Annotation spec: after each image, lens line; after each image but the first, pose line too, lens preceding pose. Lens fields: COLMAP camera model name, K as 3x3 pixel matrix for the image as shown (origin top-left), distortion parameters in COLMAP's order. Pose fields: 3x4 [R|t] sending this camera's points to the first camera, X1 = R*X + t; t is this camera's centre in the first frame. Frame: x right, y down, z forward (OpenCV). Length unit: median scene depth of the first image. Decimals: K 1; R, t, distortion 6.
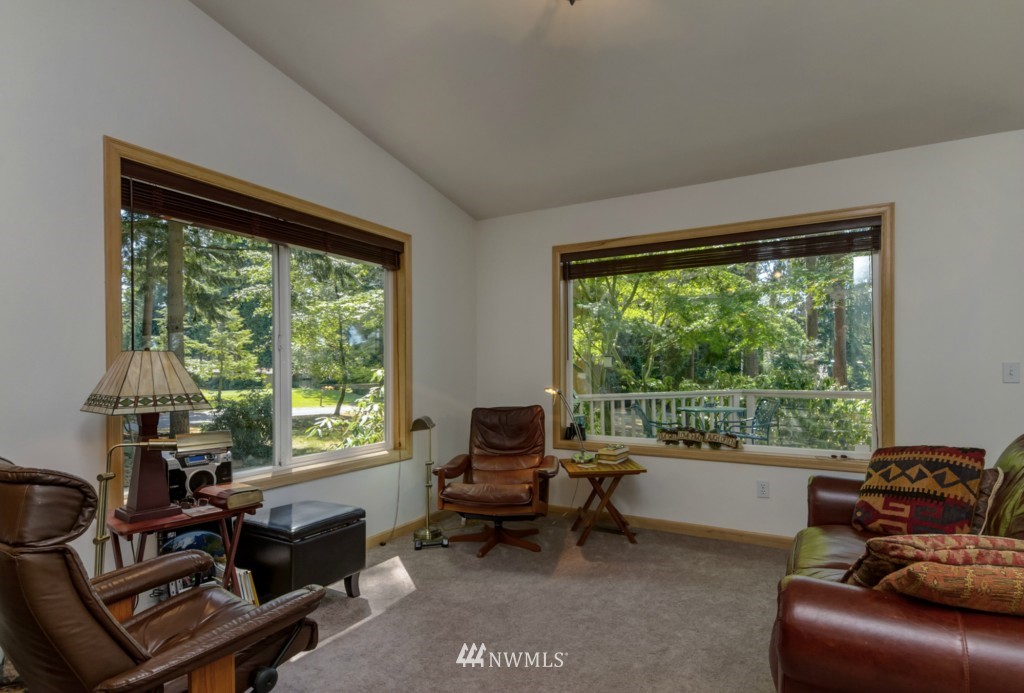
lens RADIAL K [[556.0, 0, 524.7], [0, 556.0, 369.1], [0, 0, 1]] dist [0.027573, -0.012065]
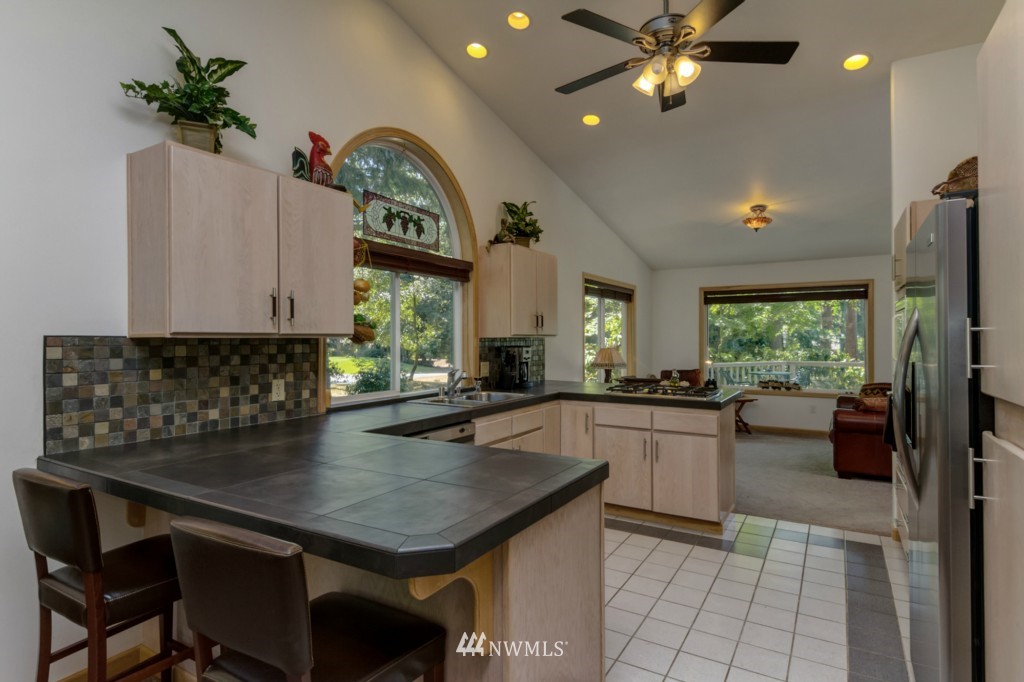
lens RADIAL K [[547.6, 0, 518.2], [0, 547.6, 337.4], [0, 0, 1]] dist [0.012755, -0.008713]
pose [[0.999464, 0.001208, -0.032726, -0.571546], [-0.001290, 0.999996, -0.002468, -0.045205], [0.032723, 0.002509, 0.999461, -1.027828]]
